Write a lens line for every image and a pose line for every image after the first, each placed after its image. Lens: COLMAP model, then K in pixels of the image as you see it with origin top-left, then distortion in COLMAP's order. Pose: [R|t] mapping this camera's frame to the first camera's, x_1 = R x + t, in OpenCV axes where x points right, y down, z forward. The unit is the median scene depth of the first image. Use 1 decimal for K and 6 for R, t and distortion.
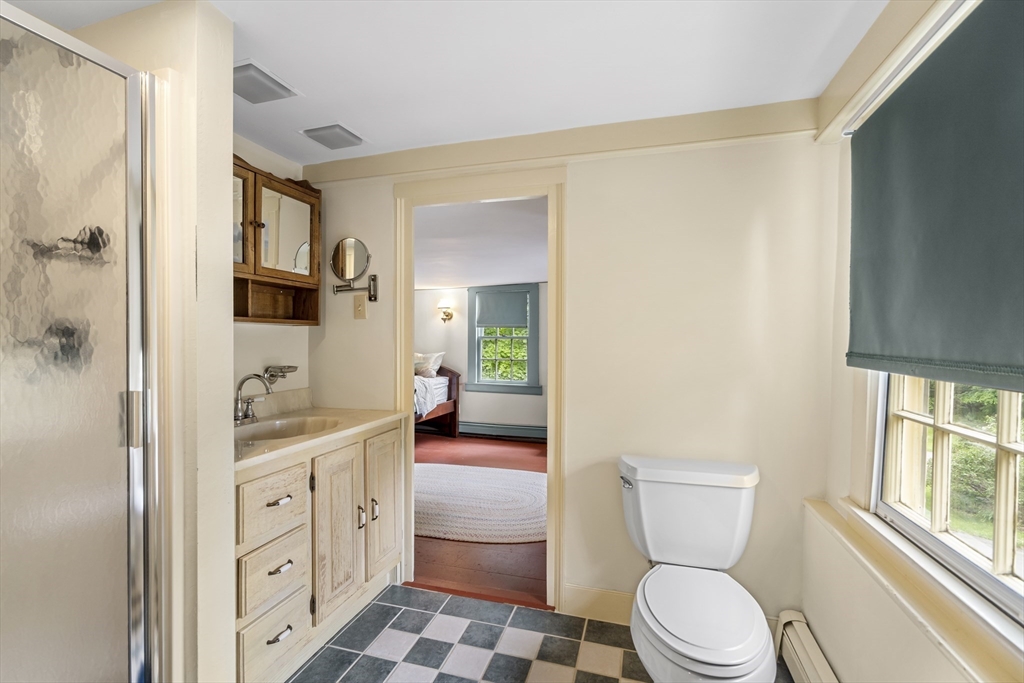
lens RADIAL K [[461.8, 0, 512.0], [0, 461.8, 341.5], [0, 0, 1]] dist [0.000628, 0.000058]
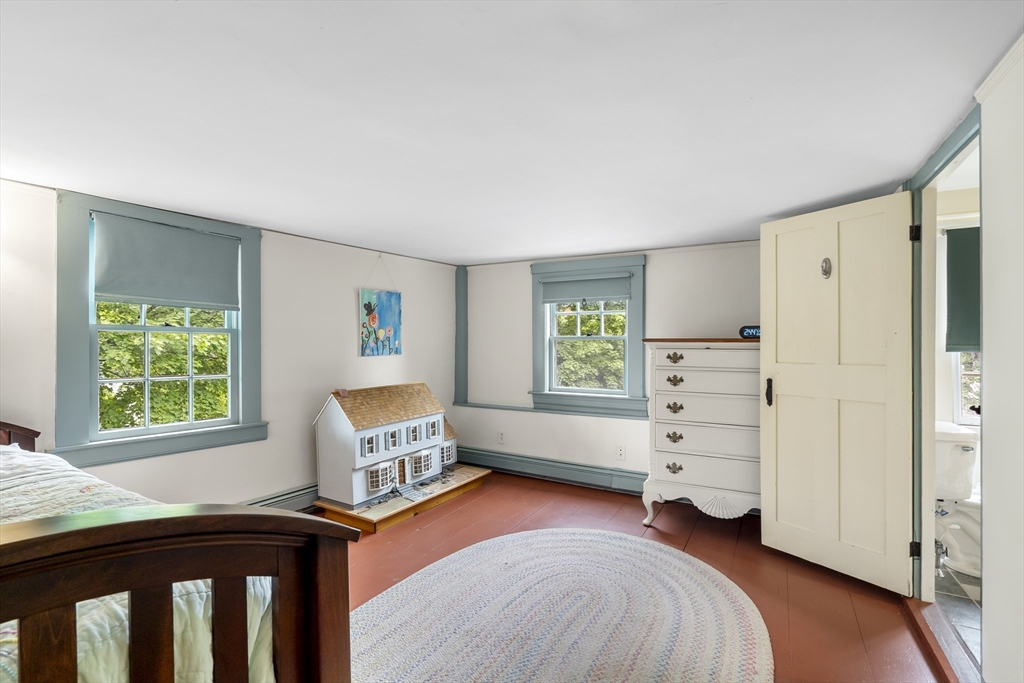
lens RADIAL K [[461.8, 0, 512.0], [0, 461.8, 341.5], [0, 0, 1]] dist [0.000628, 0.000058]
pose [[0.223635, 0.002624, 0.974669, -0.394386], [-0.000272, 0.999997, -0.002630, 0.003433], [-0.974673, 0.000323, 0.223635, 0.593443]]
